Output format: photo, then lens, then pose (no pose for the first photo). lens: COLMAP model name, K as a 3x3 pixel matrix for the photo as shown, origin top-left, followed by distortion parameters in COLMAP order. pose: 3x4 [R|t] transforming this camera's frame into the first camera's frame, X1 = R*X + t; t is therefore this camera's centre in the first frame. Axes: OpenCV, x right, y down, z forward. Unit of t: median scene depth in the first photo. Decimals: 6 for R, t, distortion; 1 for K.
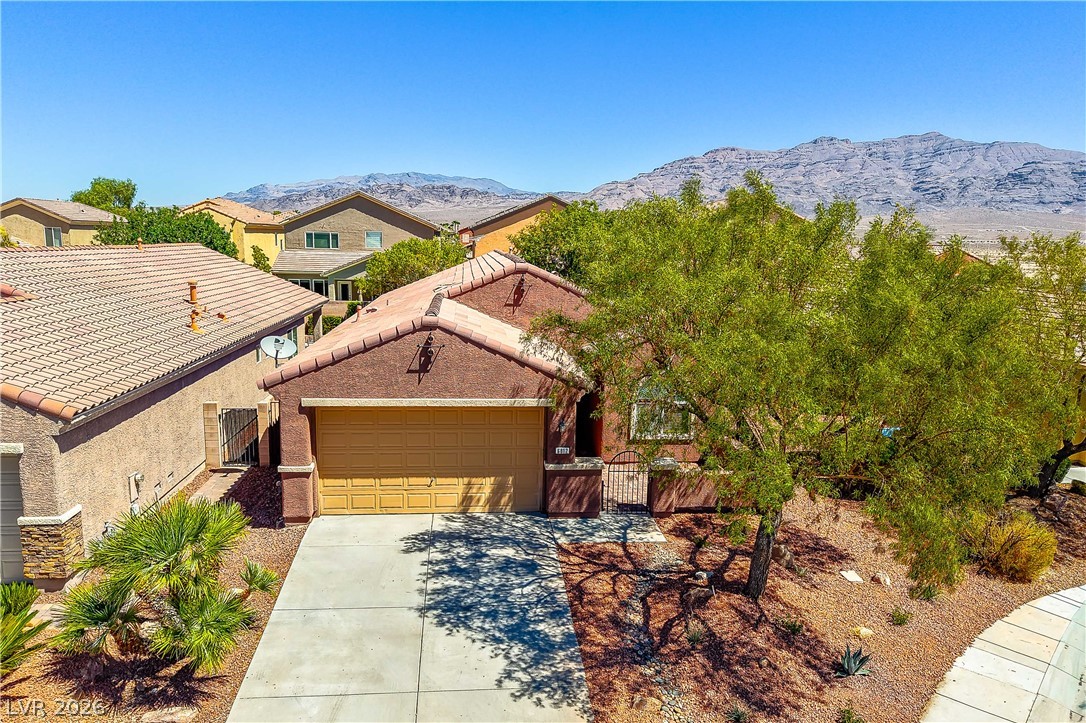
lens RADIAL K [[802.6, 0, 543.0], [0, 802.6, 361.5], [0, 0, 1]] dist [0.030111, -0.001818]
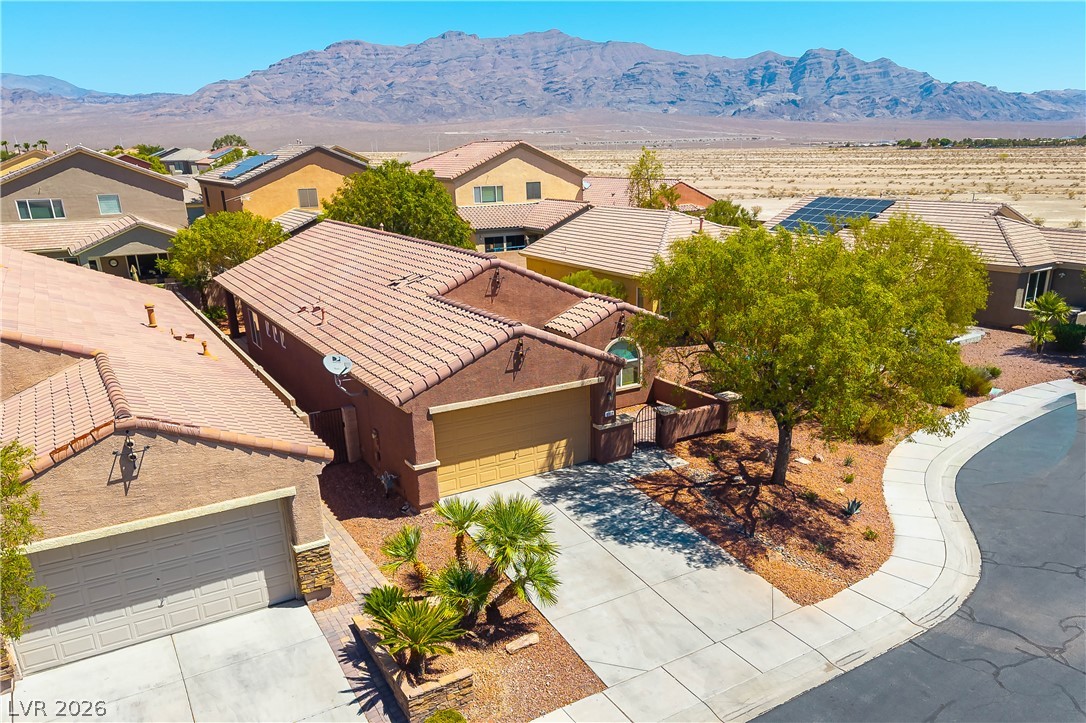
lens RADIAL K [[823.5, 0, 592.4], [0, 823.5, 437.4], [0, 0, 1]] dist [0.015773, -0.001719]
pose [[0.889732, -0.184127, 0.417700, -0.596573], [0.103489, 0.972578, 0.208284, -0.140547], [-0.444597, -0.142090, 0.884389, -0.200403]]
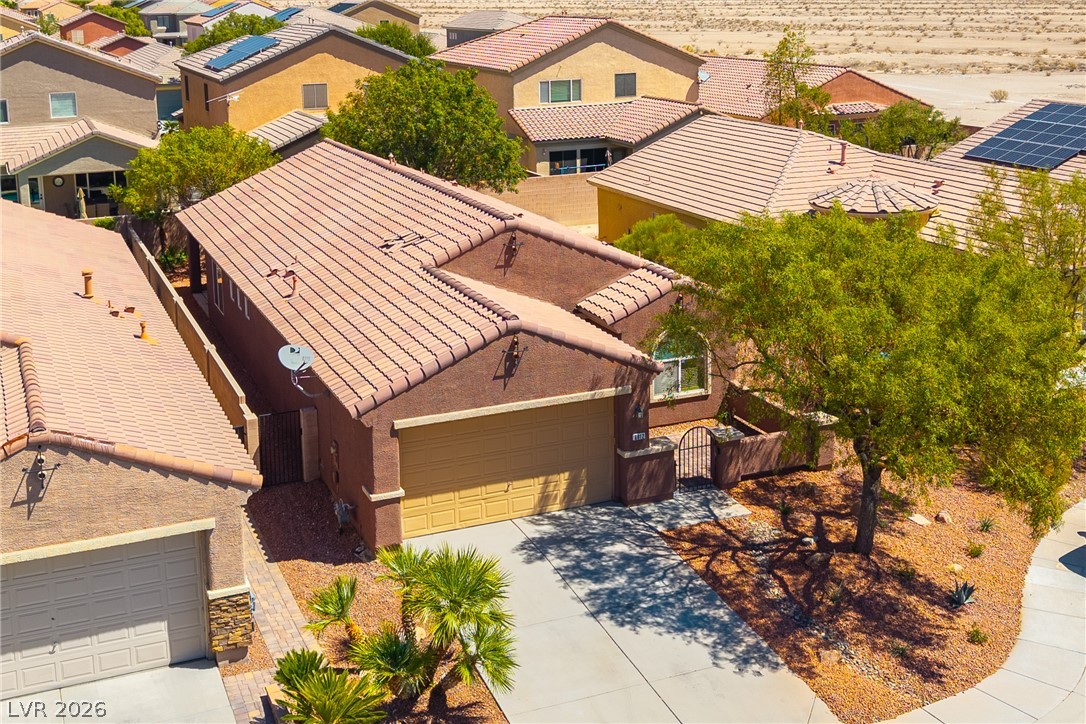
lens RADIAL K [[1314.8, 0, 527.4], [0, 1314.8, 190.8], [0, 0, 1]] dist [0.162145, -0.483771]
pose [[0.956886, -0.085354, 0.277639, -0.555216], [0.084264, 0.996317, 0.015878, -0.236802], [-0.277972, 0.008202, 0.960554, -0.553468]]
